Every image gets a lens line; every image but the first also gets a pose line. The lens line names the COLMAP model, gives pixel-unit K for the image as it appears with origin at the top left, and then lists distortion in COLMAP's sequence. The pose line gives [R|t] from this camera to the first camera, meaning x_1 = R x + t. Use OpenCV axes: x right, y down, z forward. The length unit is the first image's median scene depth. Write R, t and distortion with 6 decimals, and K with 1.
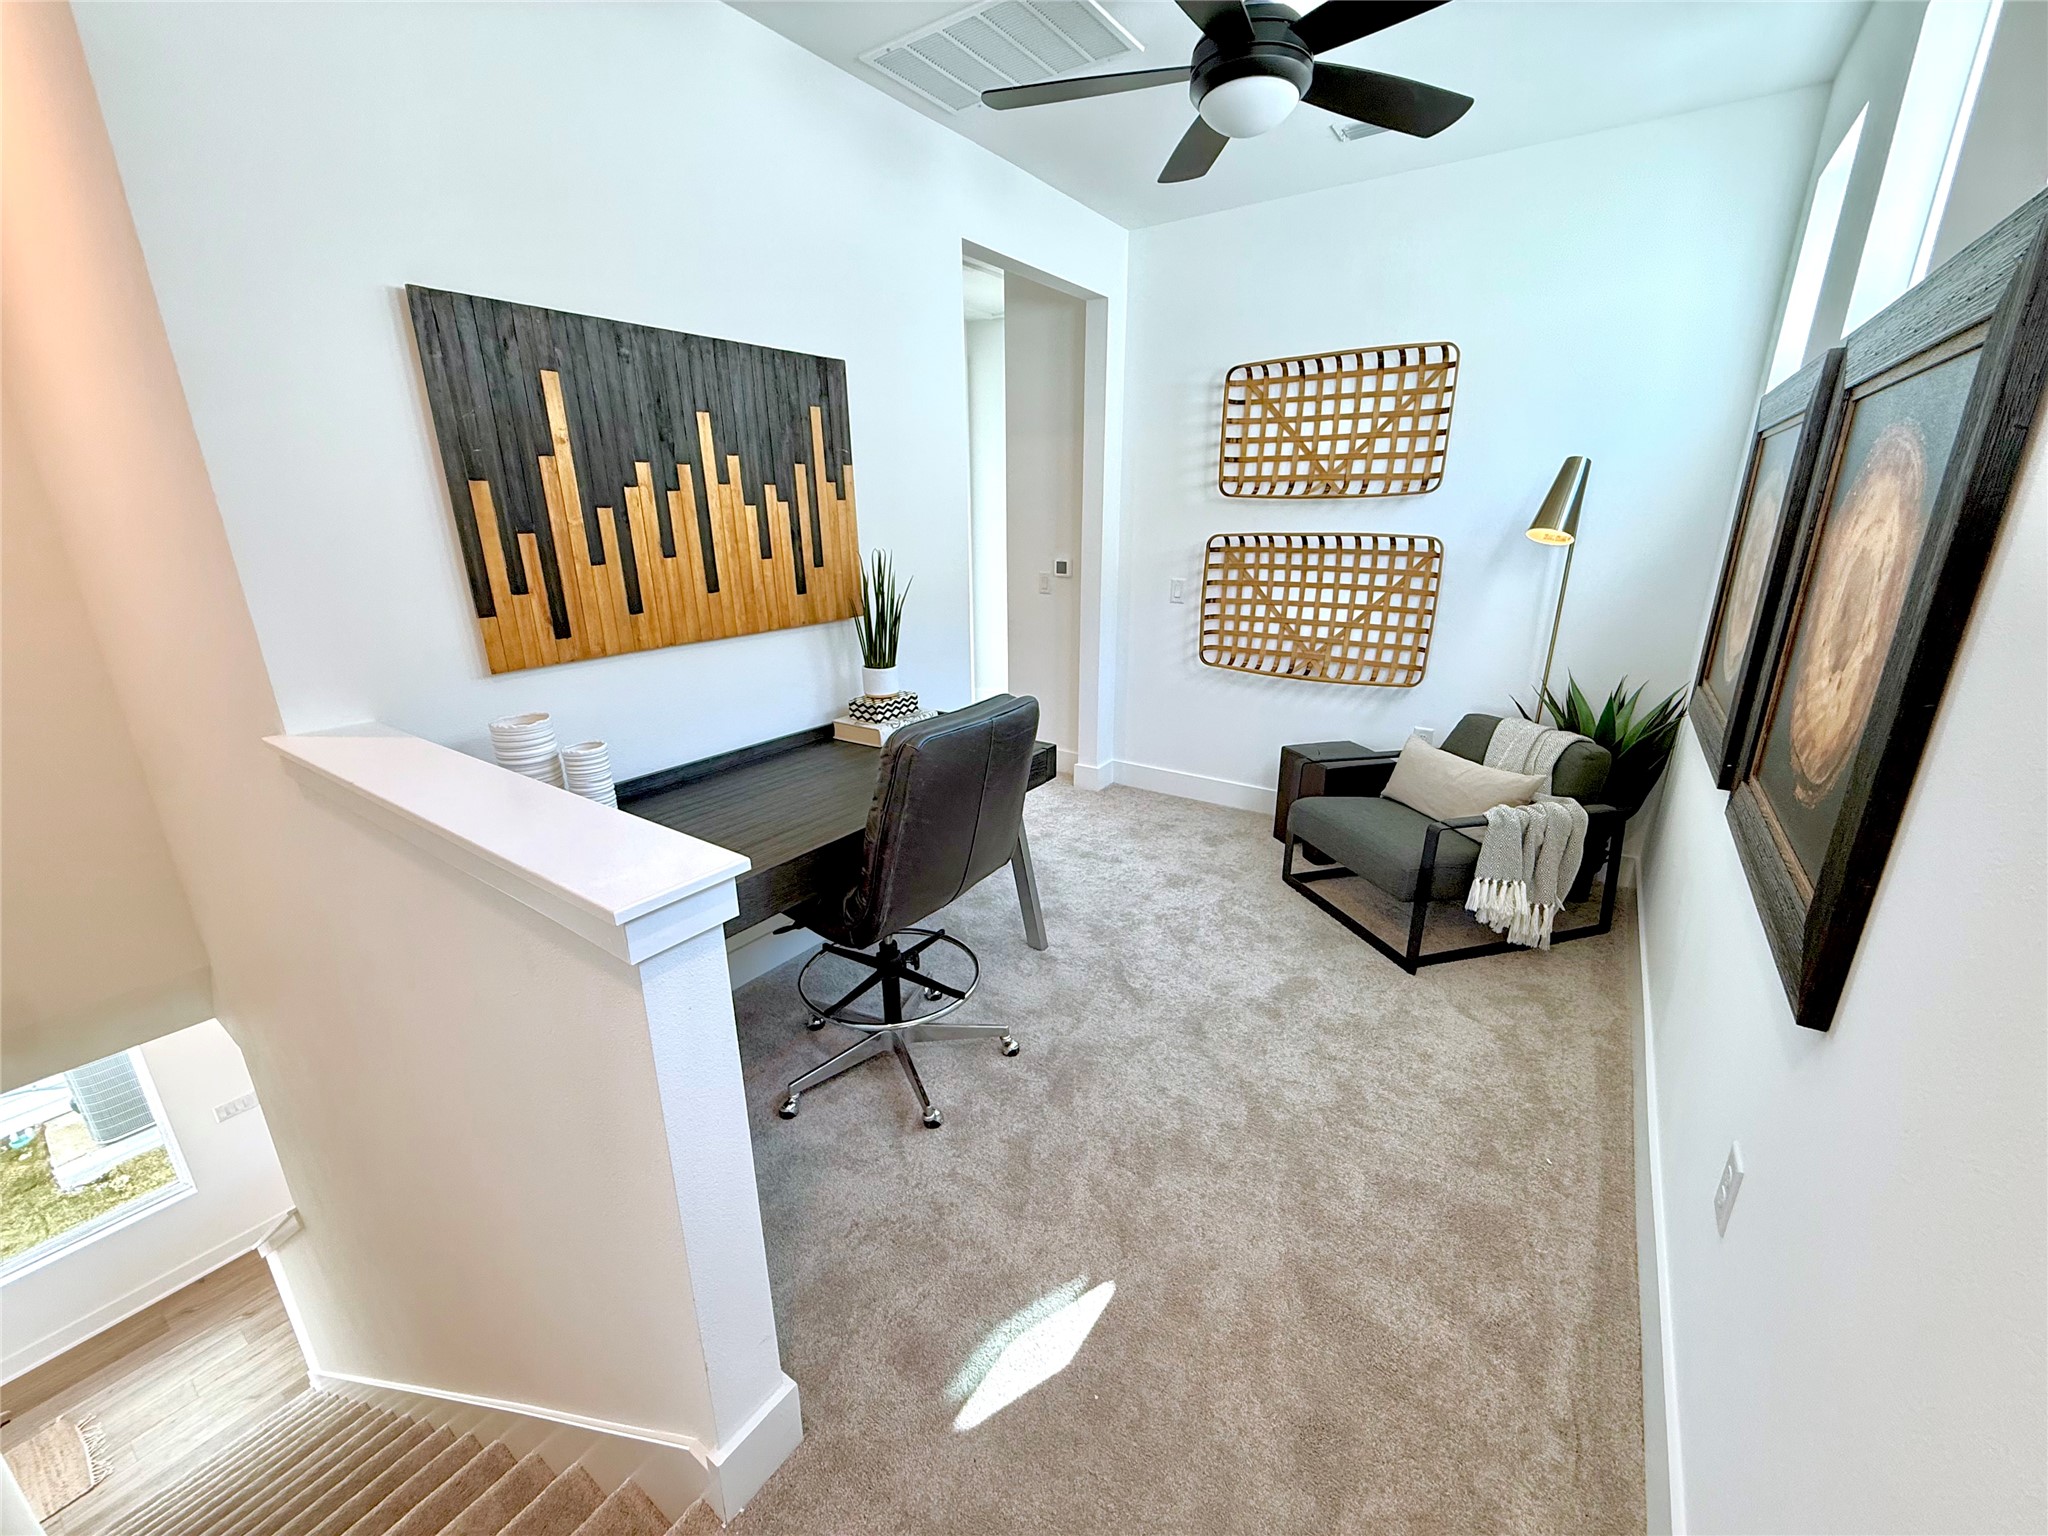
lens RADIAL K [[813.3, 0, 1016.2], [0, 813.3, 768.1], [0, 0, 1]] dist [0.001370, -0.000534]
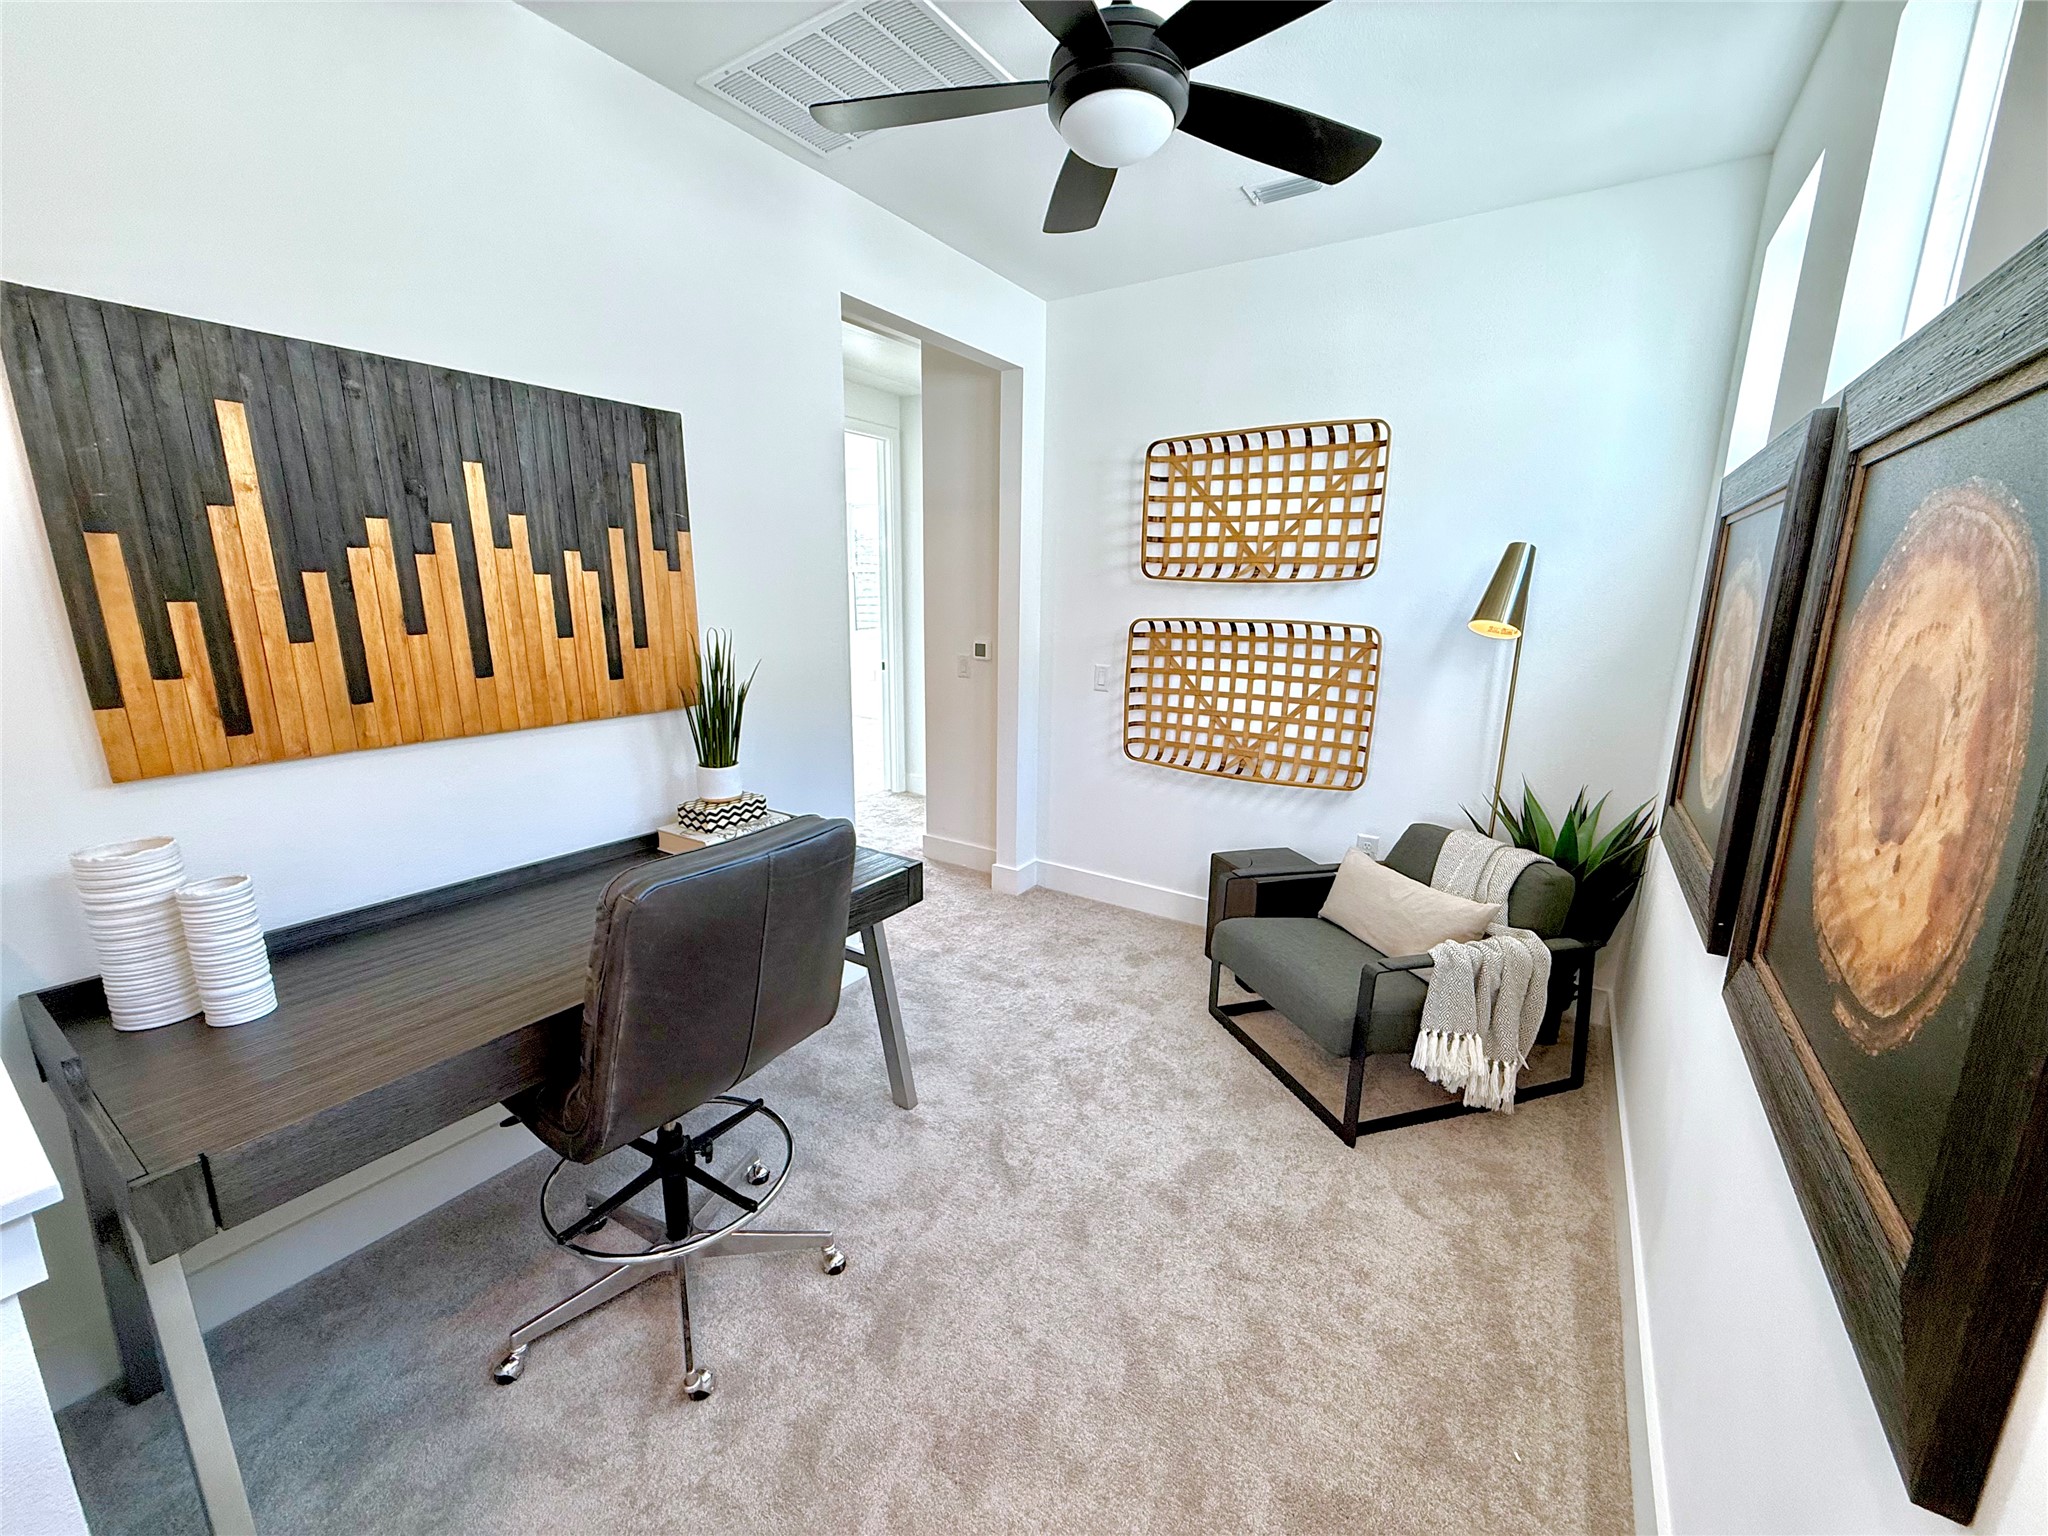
lens RADIAL K [[813.3, 0, 1016.2], [0, 813.3, 768.1], [0, 0, 1]] dist [0.001370, -0.000534]
pose [[0.999492, 0.015150, 0.028033, 0.128276], [-0.012546, 0.995785, -0.090854, -0.053401], [-0.029291, 0.090456, 0.995470, 0.166785]]
